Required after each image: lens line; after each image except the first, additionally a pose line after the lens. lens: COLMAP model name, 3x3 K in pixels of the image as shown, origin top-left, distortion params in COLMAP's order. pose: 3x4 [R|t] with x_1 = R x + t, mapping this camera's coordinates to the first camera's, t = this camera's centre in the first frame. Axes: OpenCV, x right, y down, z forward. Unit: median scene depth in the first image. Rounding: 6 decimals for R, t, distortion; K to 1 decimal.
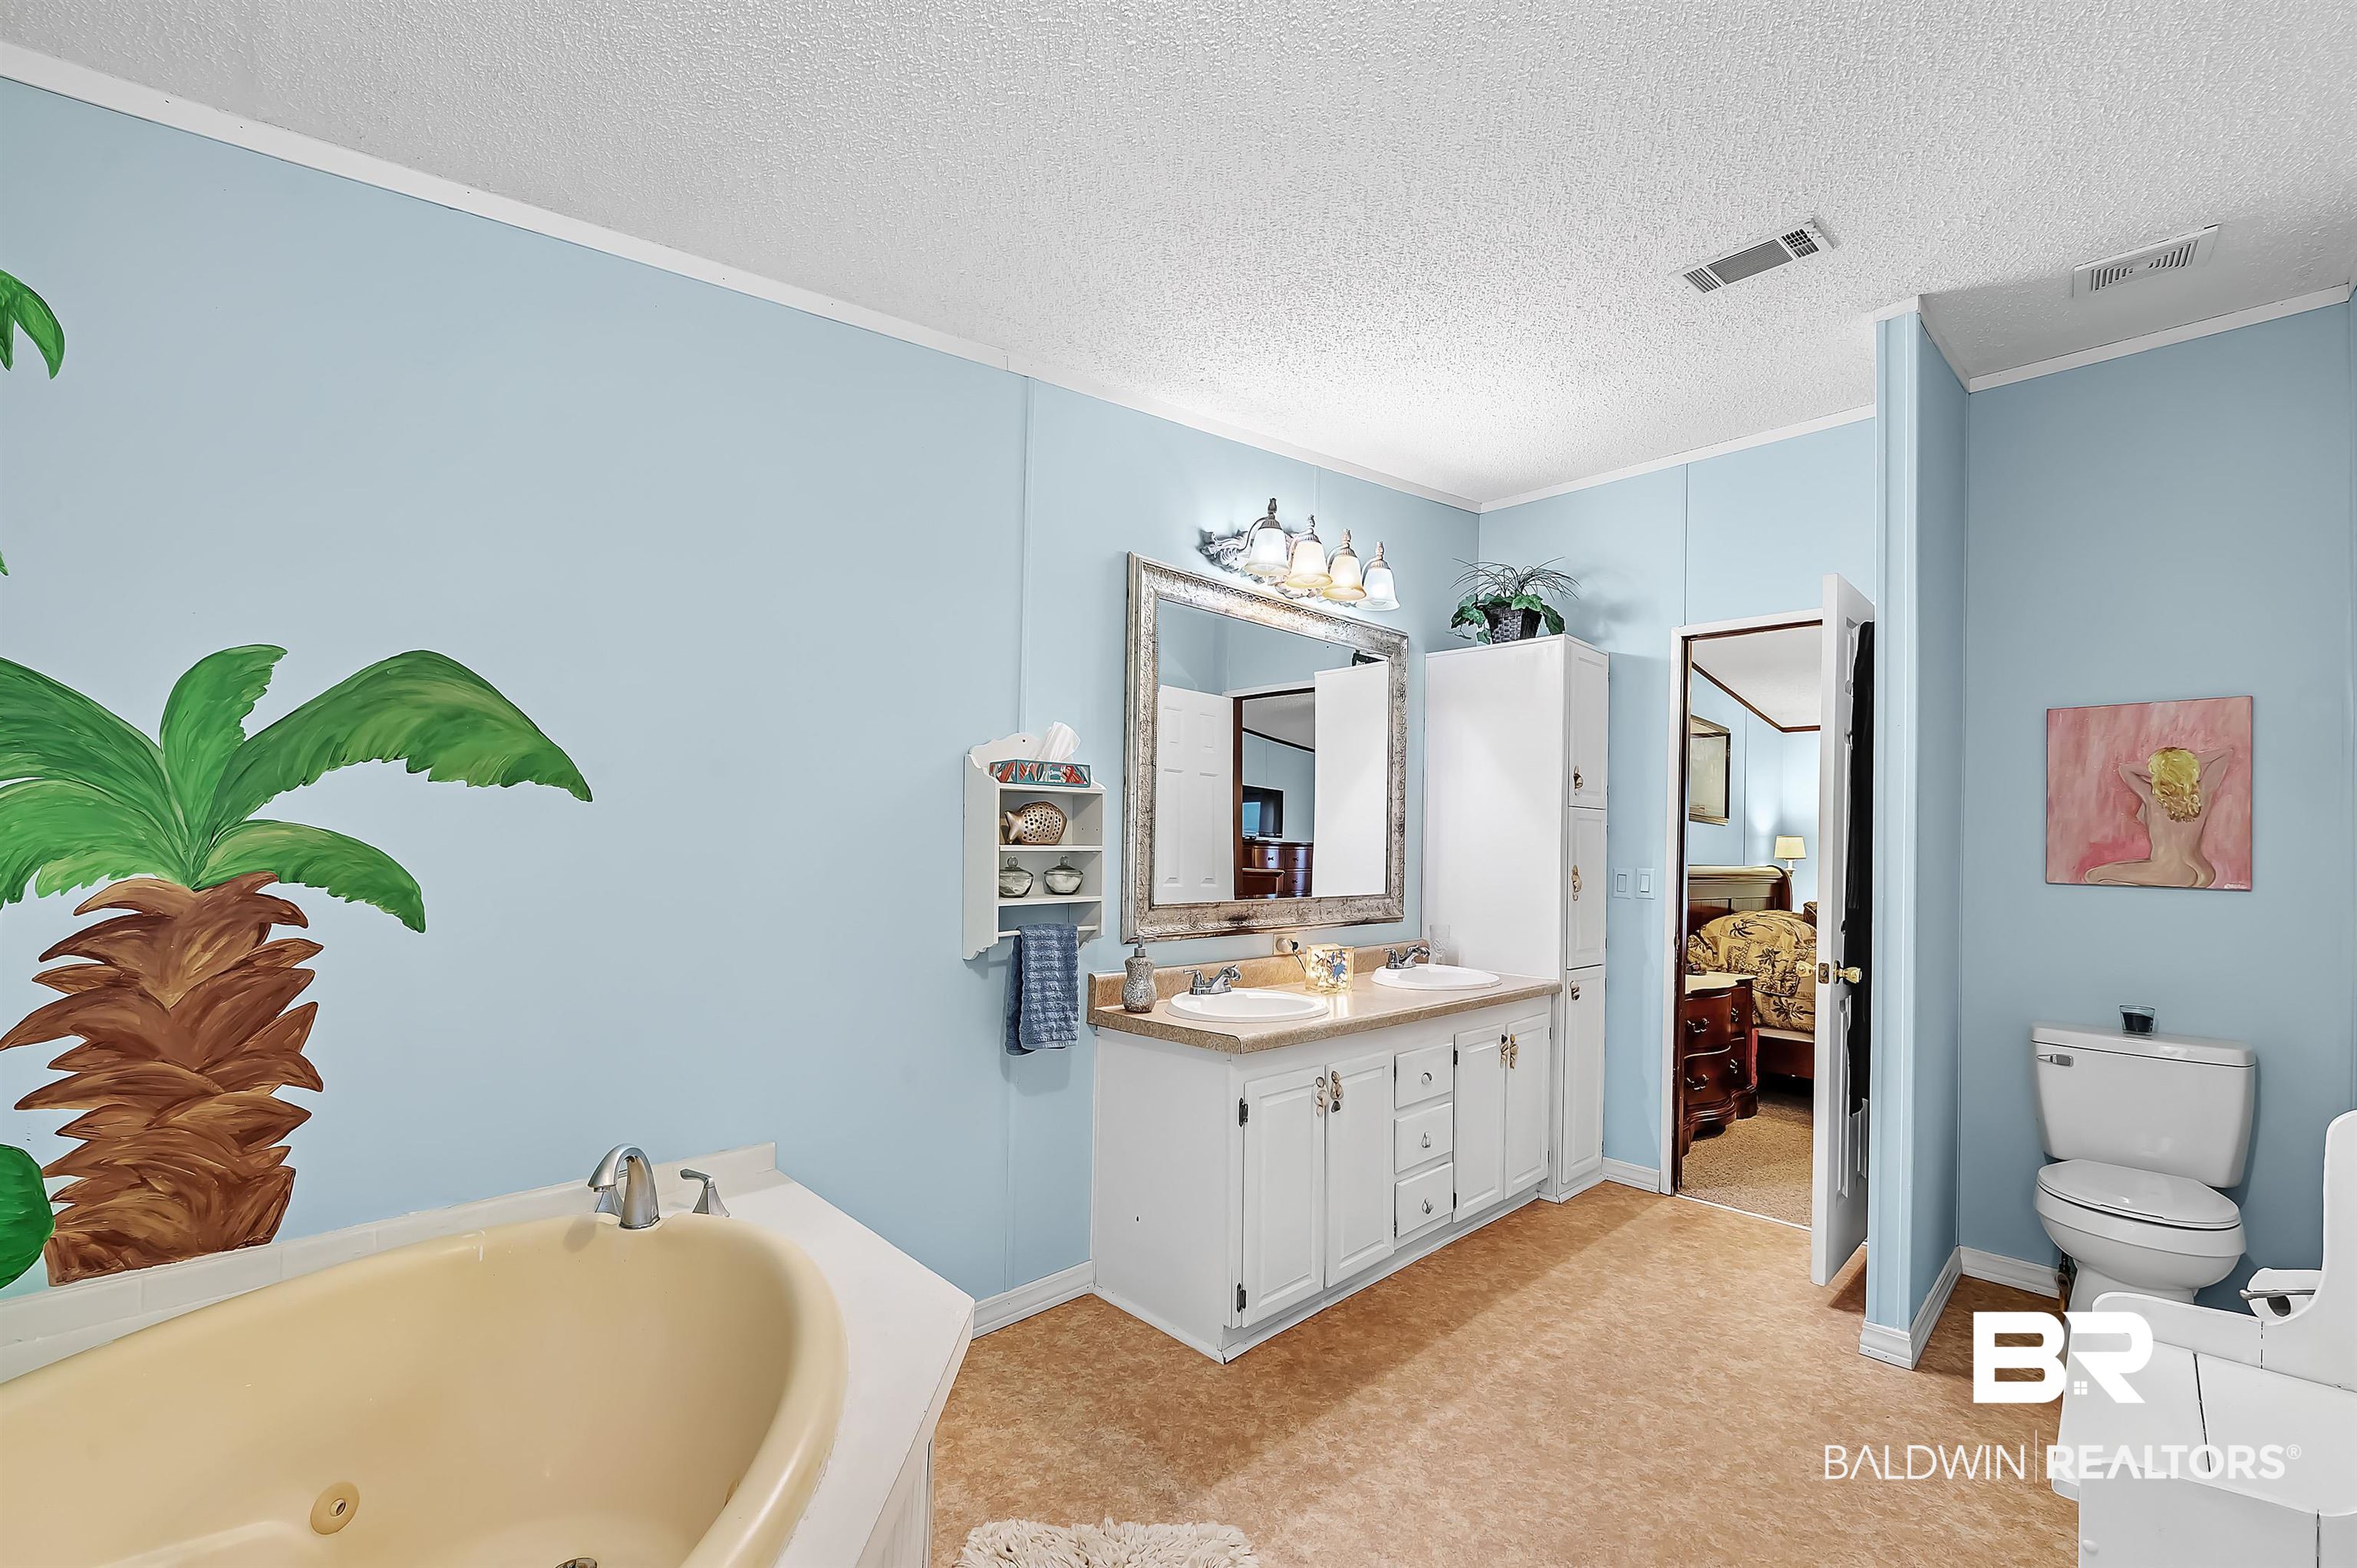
lens RADIAL K [[941.3, 0, 1176.6], [0, 941.3, 841.9], [0, 0, 1]] dist [-0.009510, -0.000527]
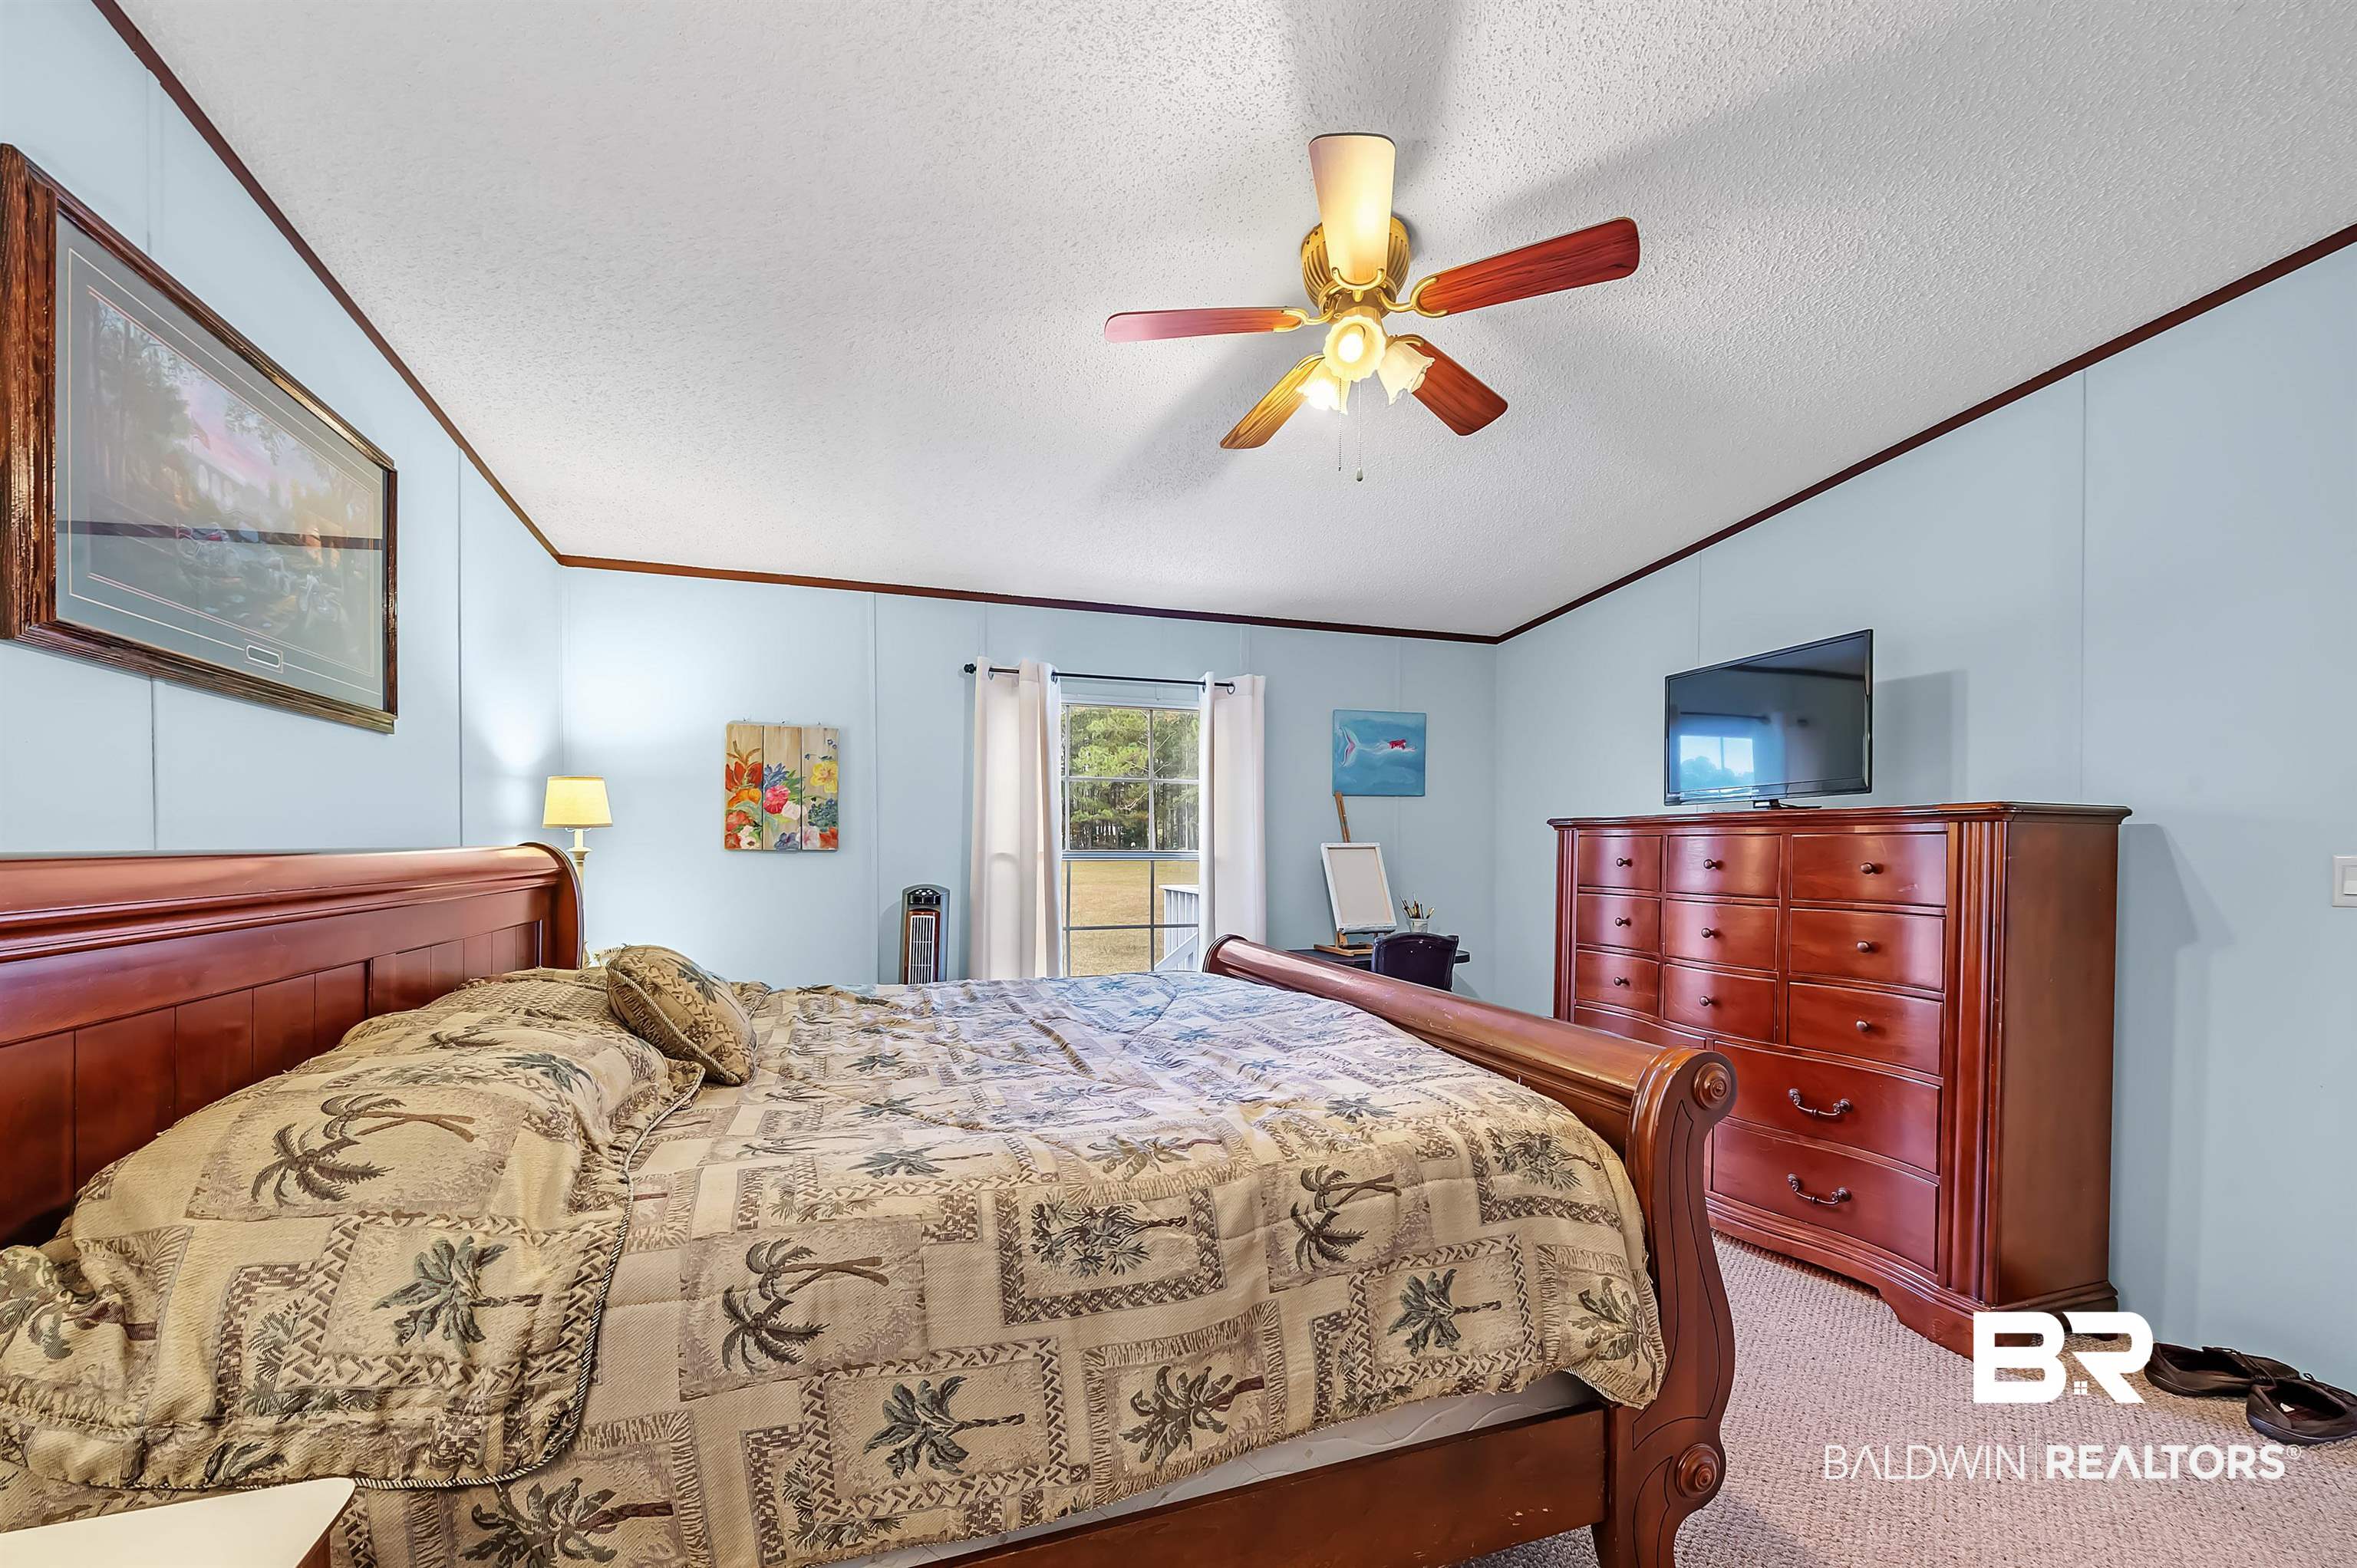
lens RADIAL K [[941.3, 0, 1176.6], [0, 941.3, 841.9], [0, 0, 1]] dist [-0.009510, -0.000527]
pose [[0.422688, -0.022500, 0.905996, 0.484627], [-0.002120, 0.999664, 0.025816, 0.016950], [-0.906273, -0.012833, 0.422498, 0.722553]]
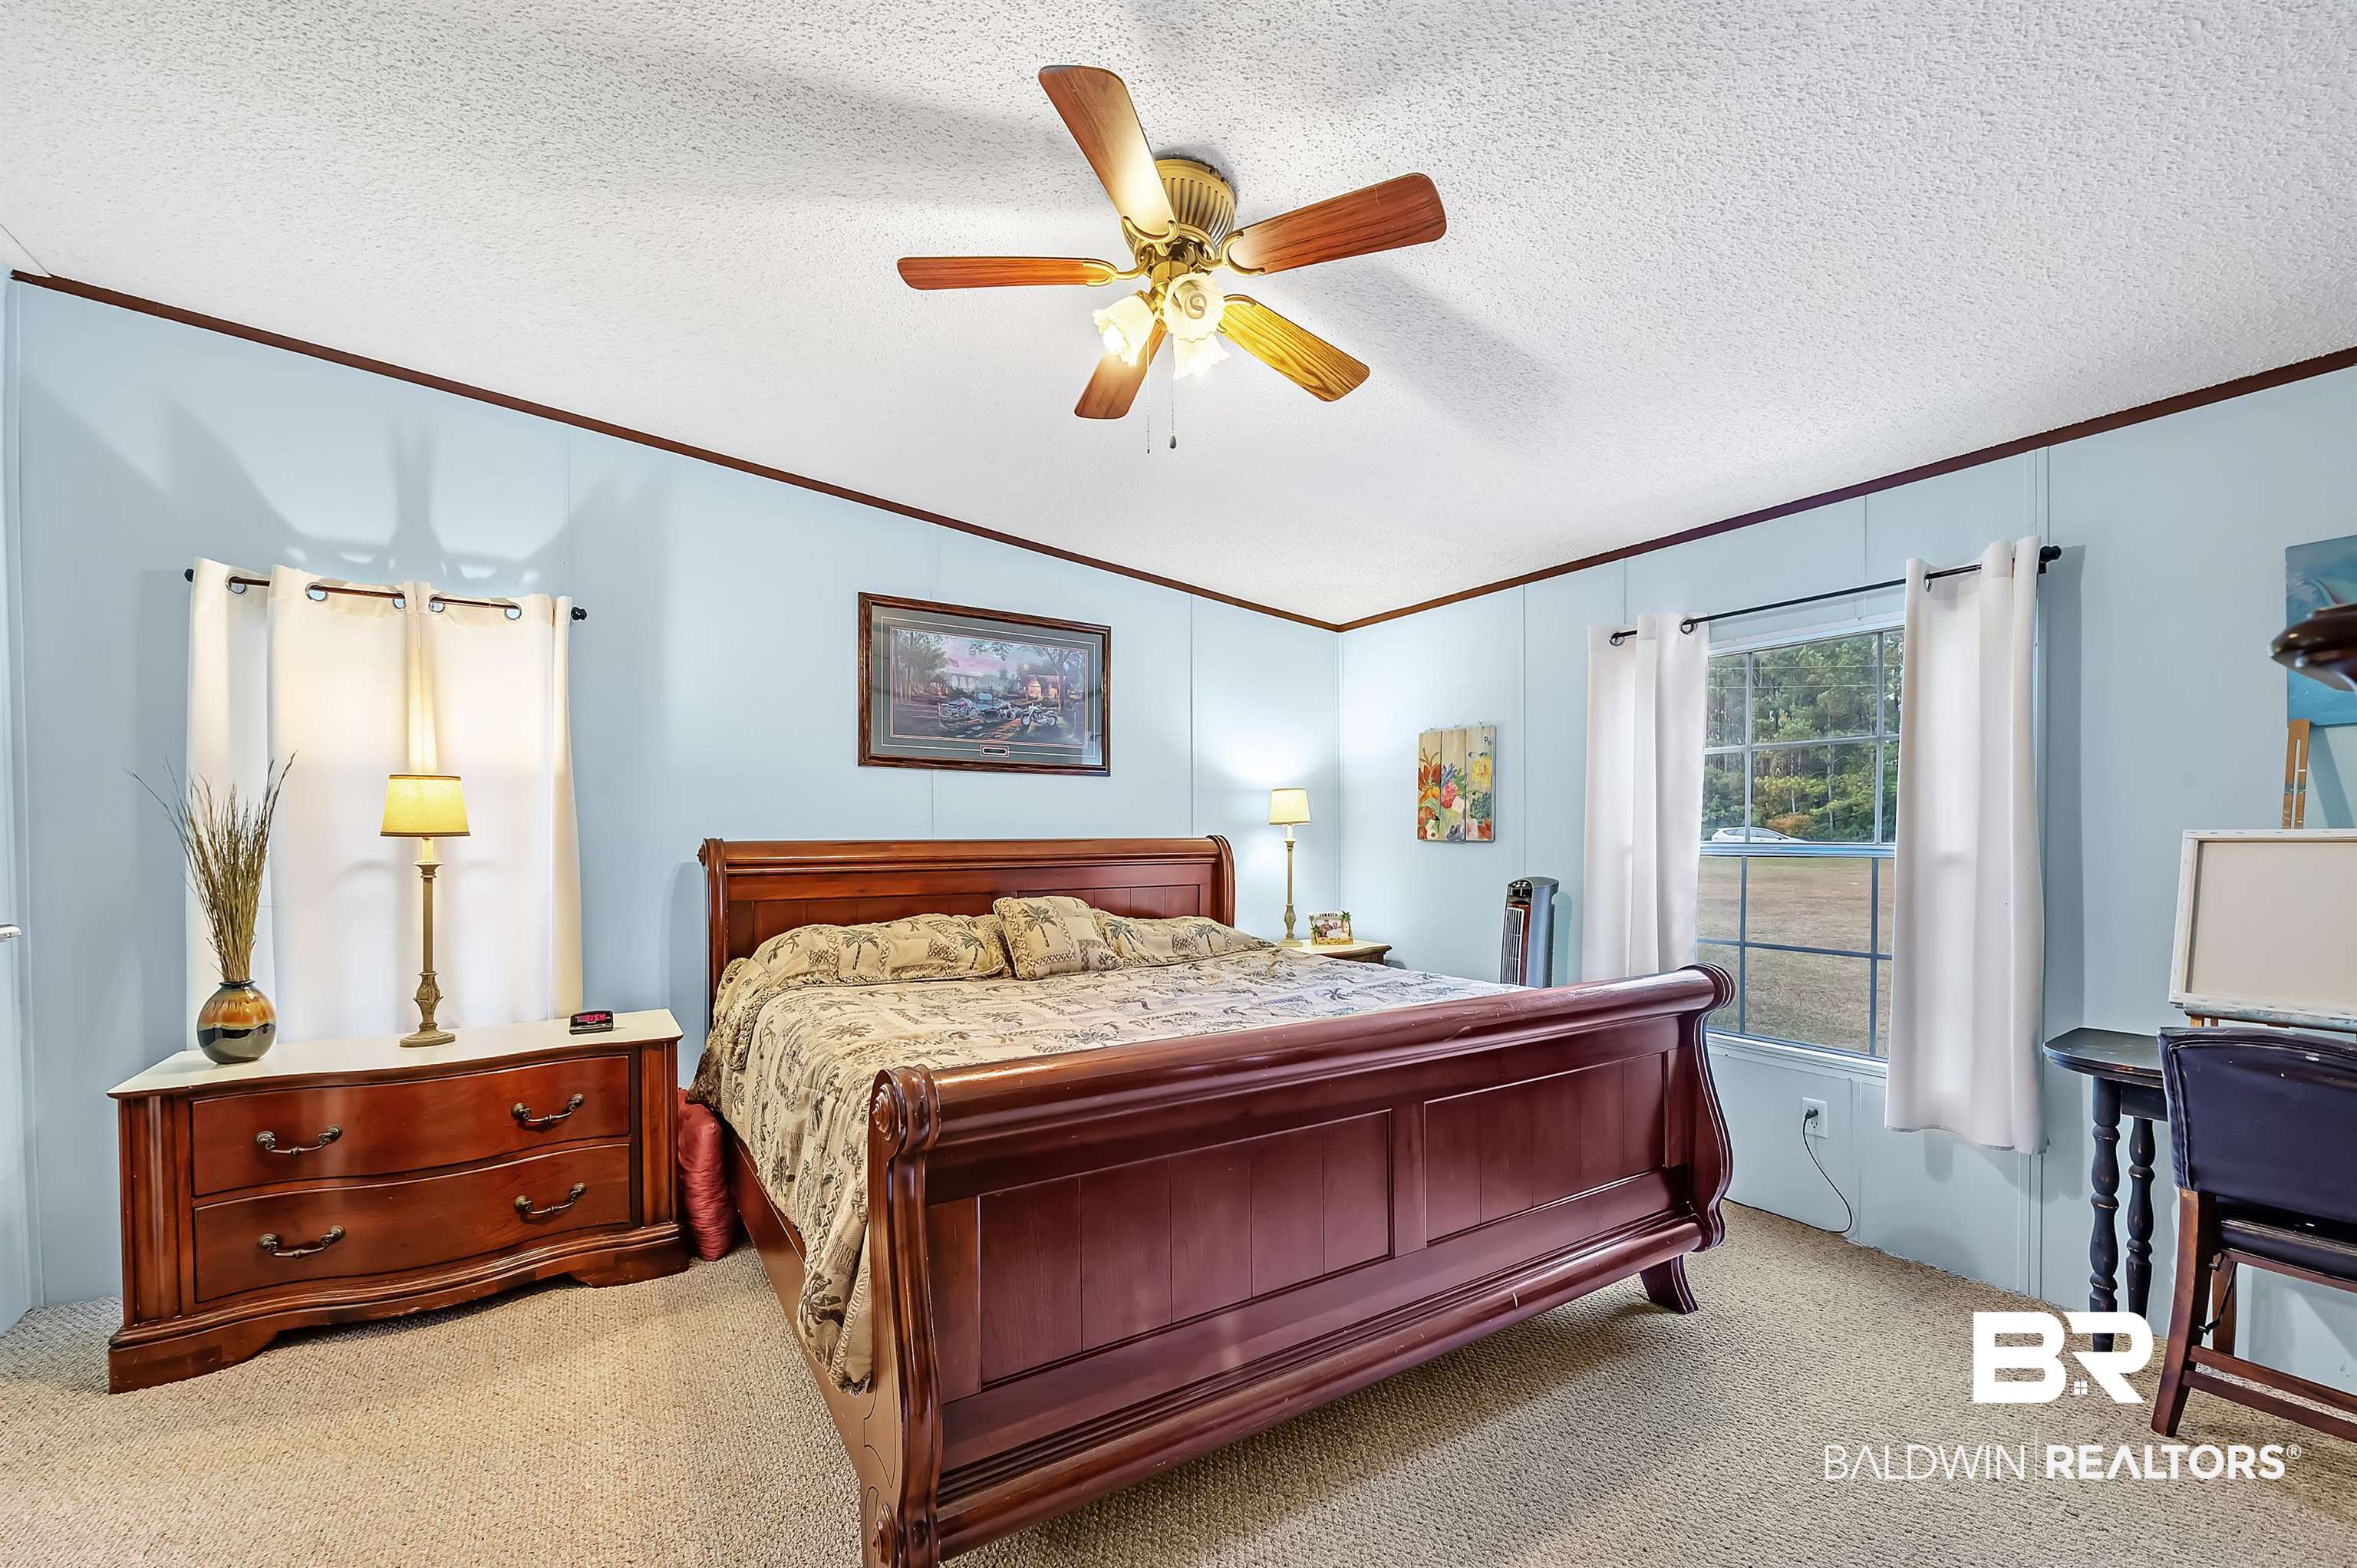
lens RADIAL K [[941.3, 0, 1176.6], [0, 941.3, 841.9], [0, 0, 1]] dist [-0.009510, -0.000527]
pose [[0.978623, -0.025756, -0.204044, 0.955743], [0.029202, 0.999477, 0.013893, 0.025731], [0.203579, -0.019555, 0.978863, 0.454297]]
